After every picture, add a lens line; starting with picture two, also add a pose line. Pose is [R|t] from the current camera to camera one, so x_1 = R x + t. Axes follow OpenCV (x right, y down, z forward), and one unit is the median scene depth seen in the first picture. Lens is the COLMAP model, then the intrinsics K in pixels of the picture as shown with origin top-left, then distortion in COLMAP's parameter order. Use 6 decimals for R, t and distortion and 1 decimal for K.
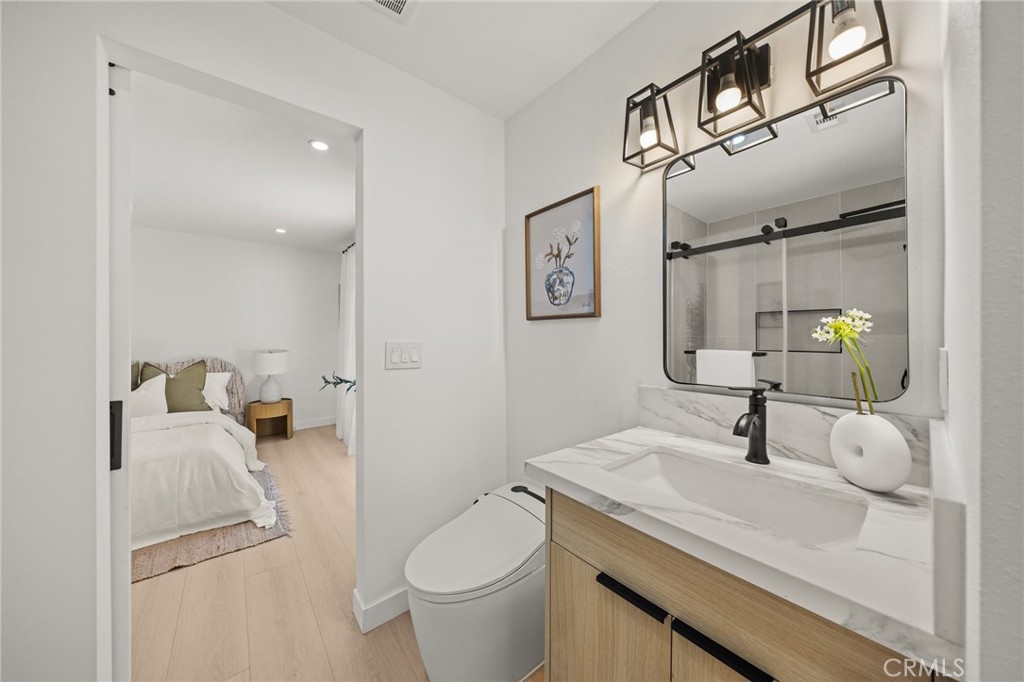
lens RADIAL K [[343.5, 0, 511.7], [0, 343.5, 338.9], [0, 0, 1]] dist [-0.006706, 0.000808]
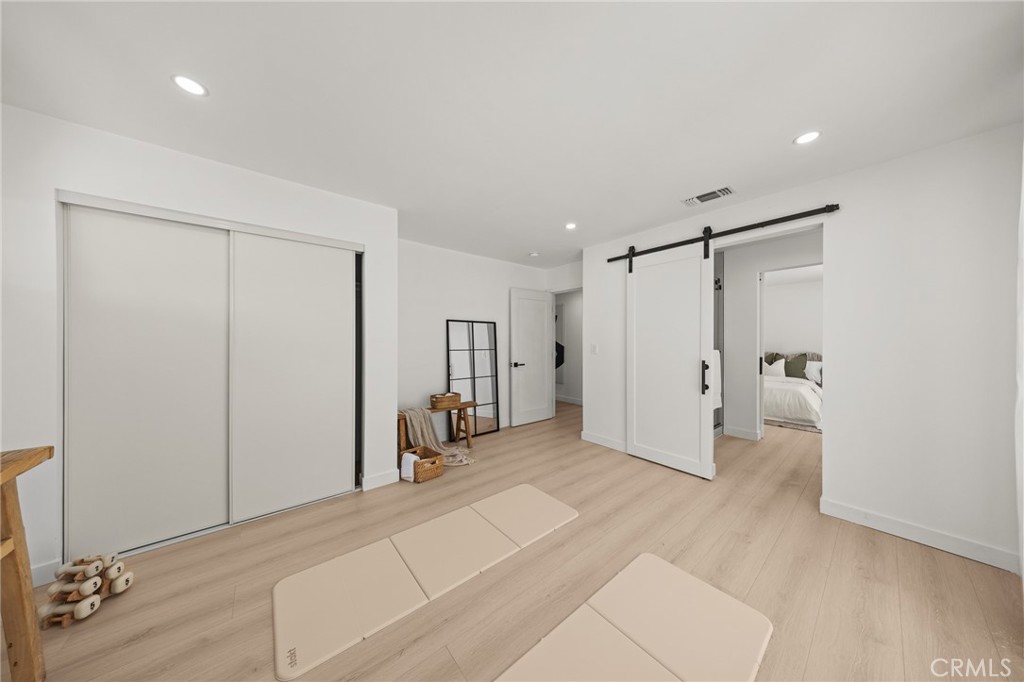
lens RADIAL K [[301.0, 0, 510.4], [0, 301.0, 340.9], [0, 0, 1]] dist [0.000282, 0.000011]
pose [[-0.000497, 0.005121, -0.999987, 0.877064], [-0.000062, 0.999987, 0.005121, -0.017621], [1.000000, 0.000064, -0.000497, -0.717592]]
